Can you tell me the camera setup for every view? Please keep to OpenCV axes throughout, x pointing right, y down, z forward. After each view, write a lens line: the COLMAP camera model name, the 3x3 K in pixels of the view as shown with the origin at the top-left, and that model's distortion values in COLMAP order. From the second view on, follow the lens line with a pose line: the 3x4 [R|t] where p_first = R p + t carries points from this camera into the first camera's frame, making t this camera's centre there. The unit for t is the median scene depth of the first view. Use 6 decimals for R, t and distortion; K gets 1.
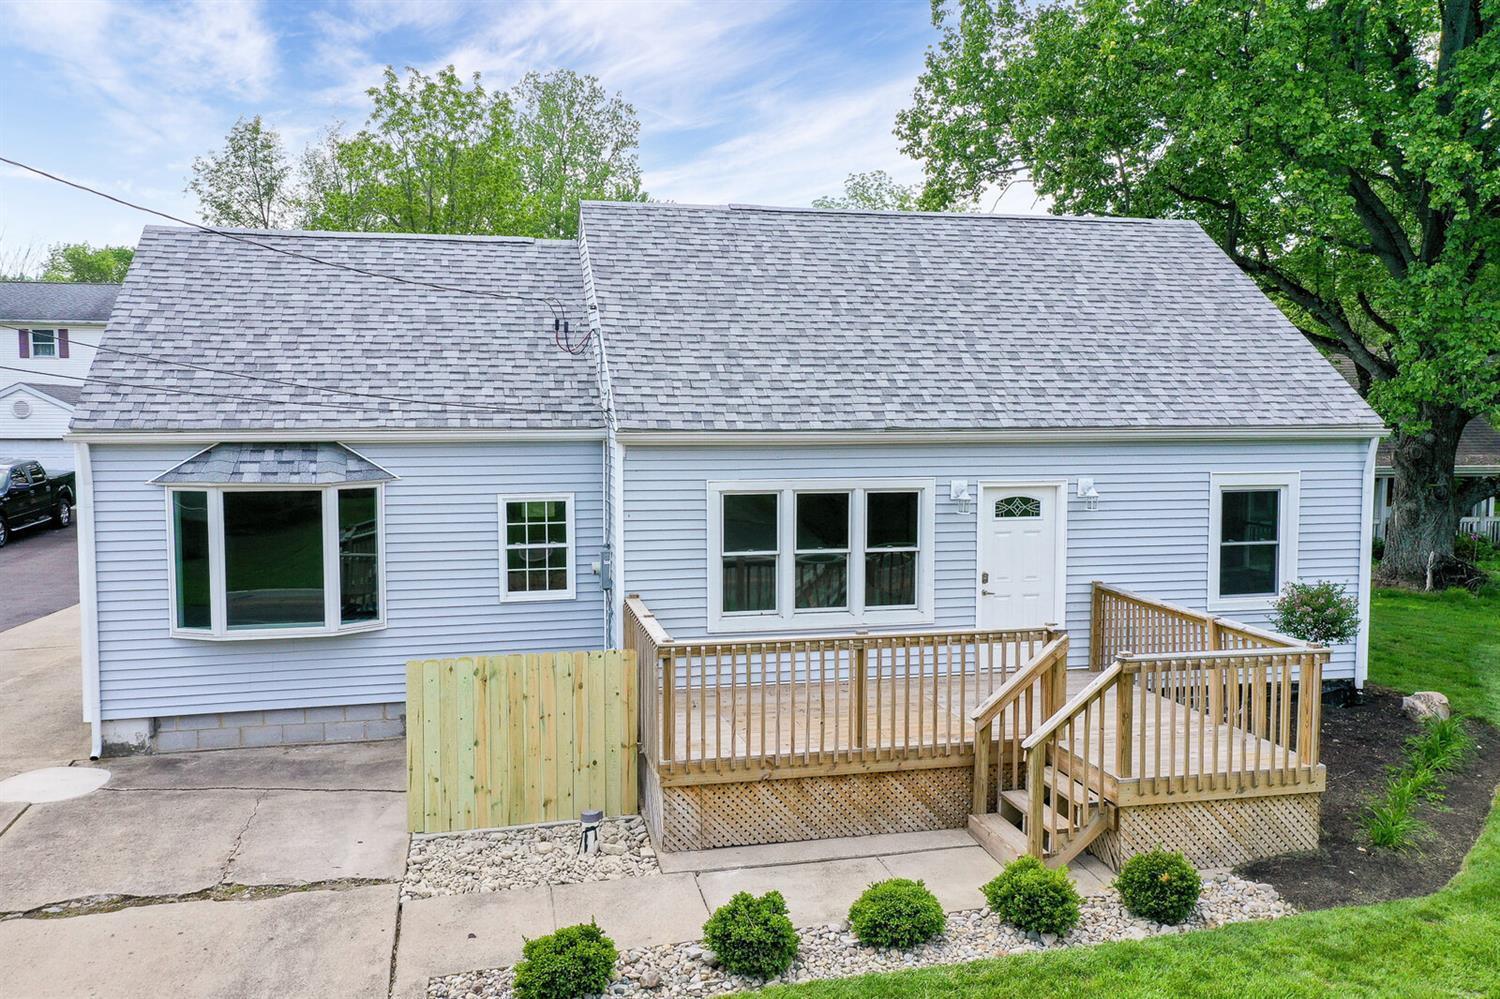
lens RADIAL K [[1187.5, 0, 750.0], [0, 1187.5, 499.5], [0, 0, 1]] dist [0.013466, 0.011047]
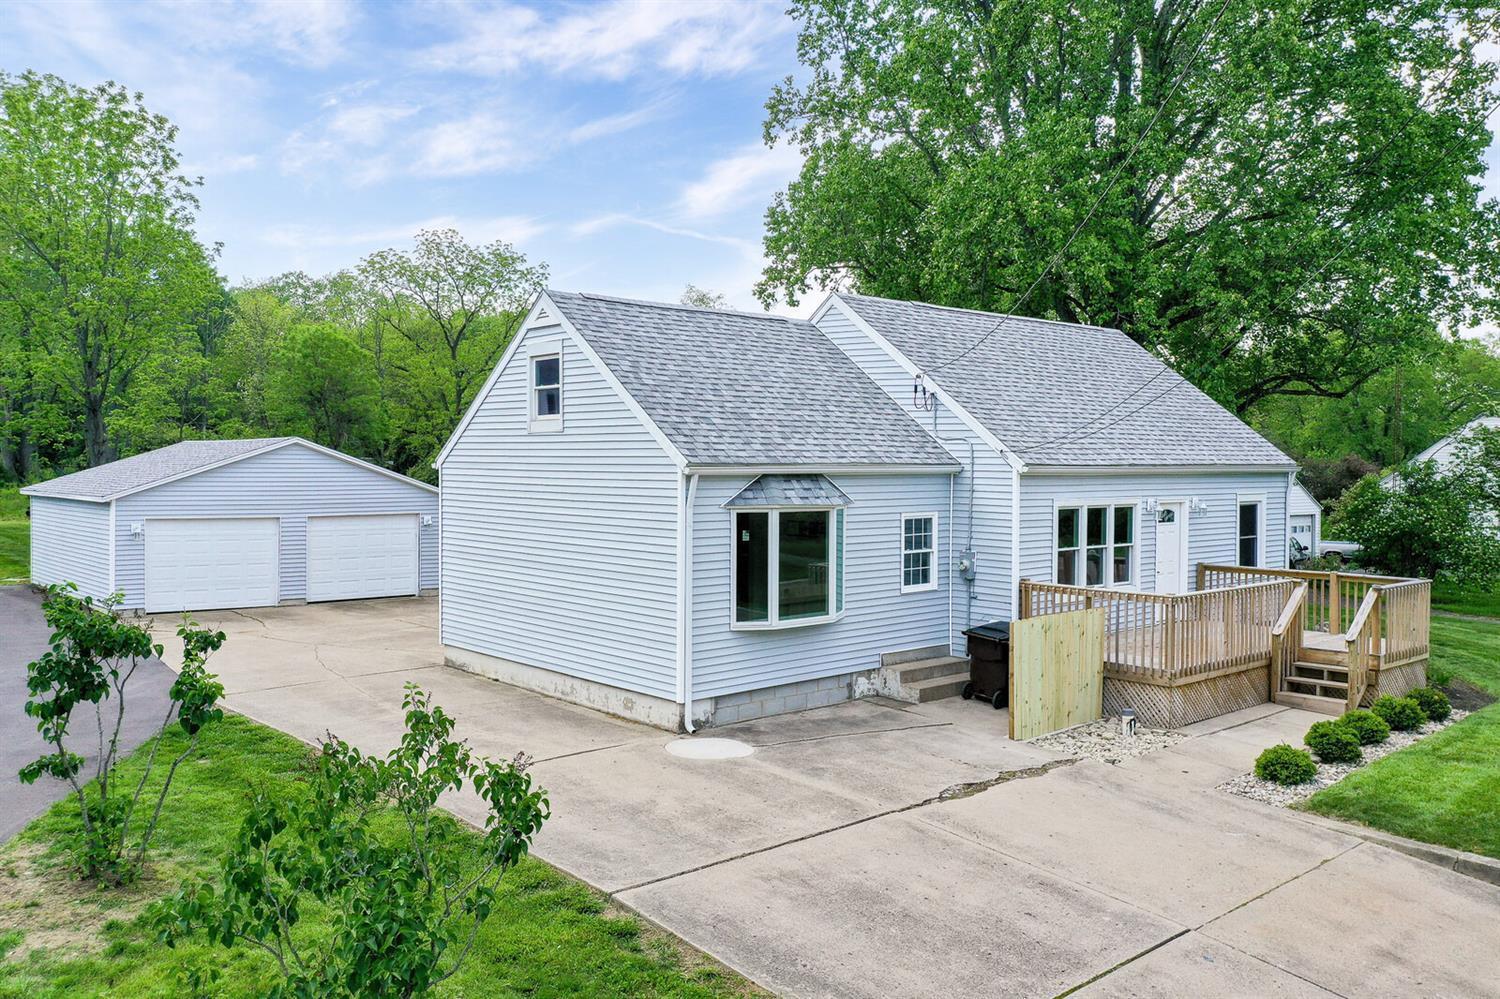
lens RADIAL K [[1187.5, 0, 750.0], [0, 1187.5, 499.5], [0, 0, 1]] dist [0.013466, 0.011047]
pose [[0.876139, -0.011284, 0.481926, -1.040686], [0.032446, 0.998839, -0.035600, 0.023217], [-0.480965, 0.046827, 0.875488, -0.103661]]
